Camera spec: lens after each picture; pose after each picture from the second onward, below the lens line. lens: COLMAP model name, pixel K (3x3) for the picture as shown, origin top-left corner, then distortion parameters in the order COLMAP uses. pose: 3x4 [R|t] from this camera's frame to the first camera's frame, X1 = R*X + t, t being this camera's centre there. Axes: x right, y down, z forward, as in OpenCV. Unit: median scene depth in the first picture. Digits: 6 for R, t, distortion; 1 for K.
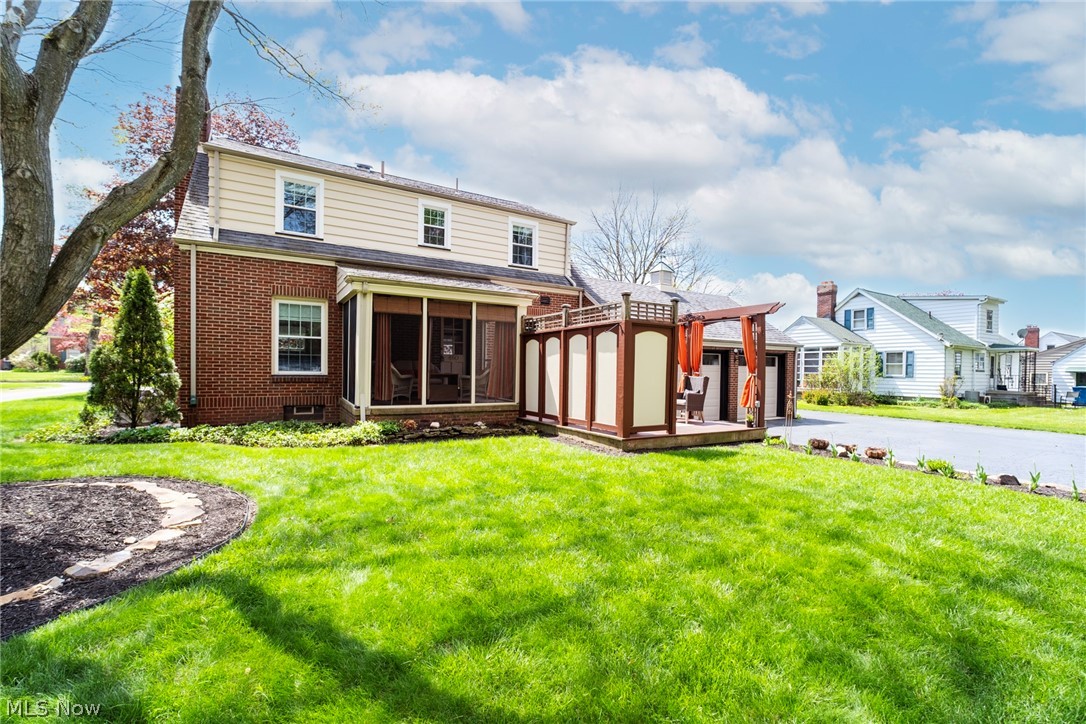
lens RADIAL K [[447.7, 0, 537.5], [0, 447.7, 366.8], [0, 0, 1]] dist [-0.004054, 0.000318]
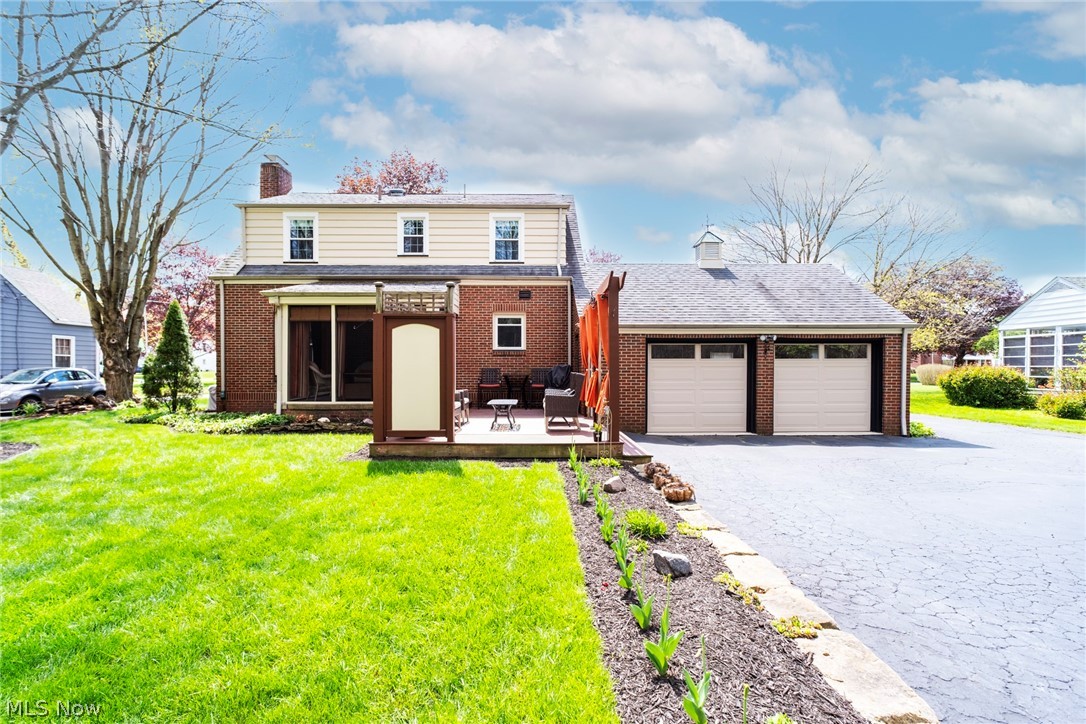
lens RADIAL K [[447.7, 0, 544.4], [0, 447.7, 364.6], [0, 0, 1]] dist [-0.004054, 0.000318]
pose [[0.877741, -0.018153, -0.478791, 0.681554], [0.017030, 0.999833, -0.006687, 0.008744], [0.478832, -0.002284, 0.877903, 0.258275]]
